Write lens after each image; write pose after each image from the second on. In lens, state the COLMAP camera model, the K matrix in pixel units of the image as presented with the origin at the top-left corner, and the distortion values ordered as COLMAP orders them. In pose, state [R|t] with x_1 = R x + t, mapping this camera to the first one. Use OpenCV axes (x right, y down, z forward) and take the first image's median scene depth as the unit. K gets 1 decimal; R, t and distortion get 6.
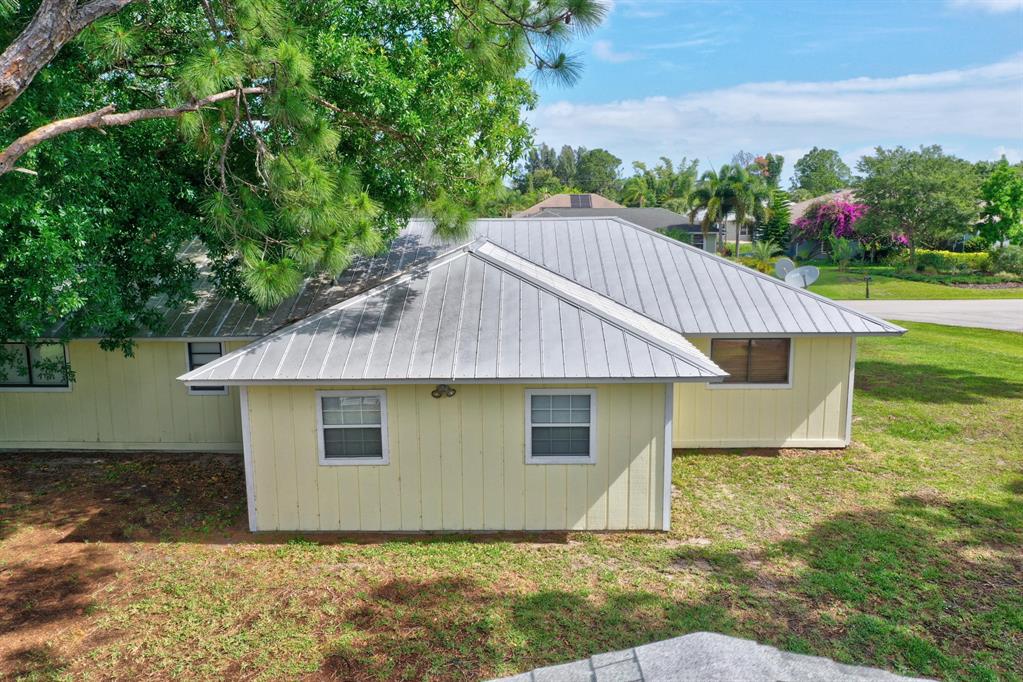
lens RADIAL K [[796.1, 0, 511.5], [0, 796.1, 341.0], [0, 0, 1]] dist [-0.026594, -0.008423]
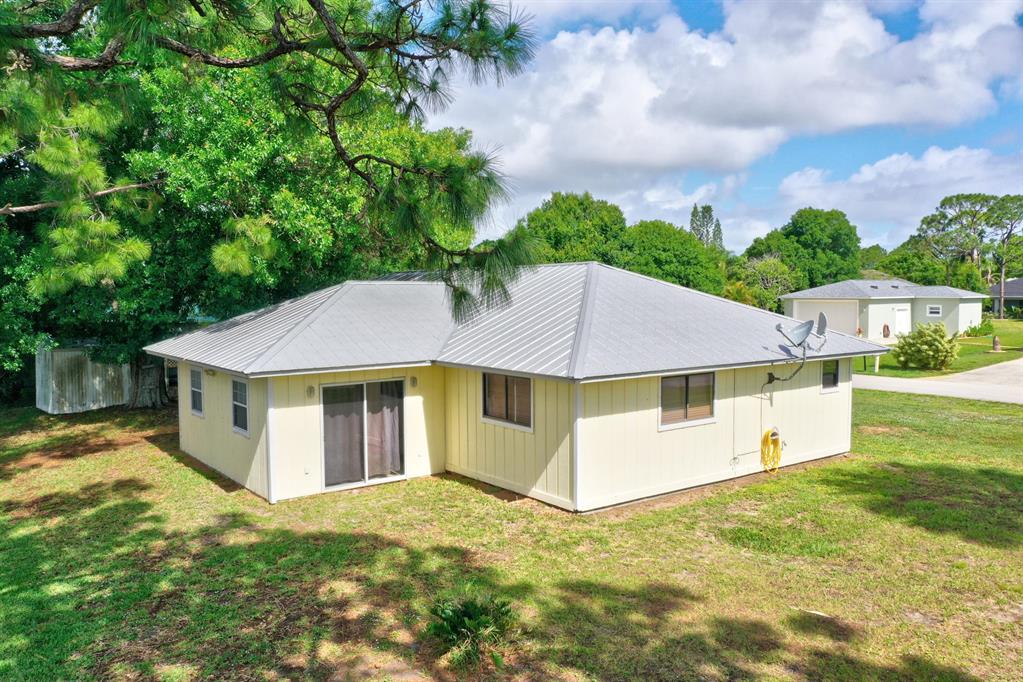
lens RADIAL K [[796.1, 0, 511.5], [0, 796.1, 341.0], [0, 0, 1]] dist [-0.026594, -0.008423]
pose [[0.610323, 0.053518, -0.790343, 1.398155], [-0.129804, 0.990986, -0.033134, -0.017446], [0.781445, 0.122812, 0.611768, 0.515839]]
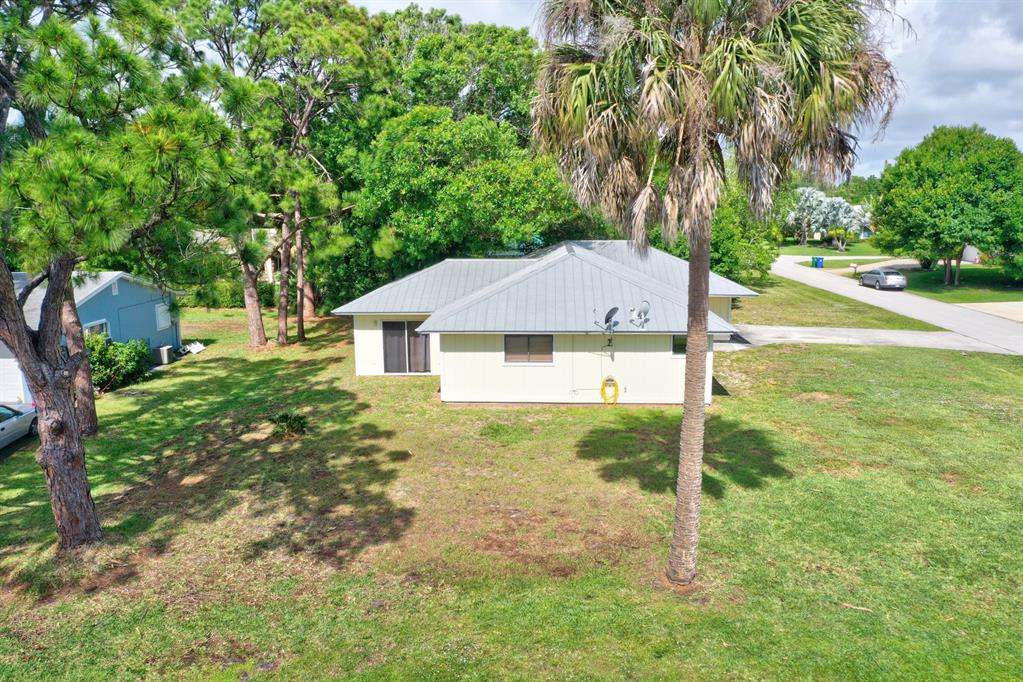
lens RADIAL K [[796.1, 0, 511.5], [0, 796.1, 341.0], [0, 0, 1]] dist [-0.026594, -0.008423]
pose [[-0.038591, 0.181037, -0.982719, 2.656385], [-0.155651, 0.970358, 0.184872, -0.412360], [0.987058, 0.160095, -0.009268, 1.503496]]
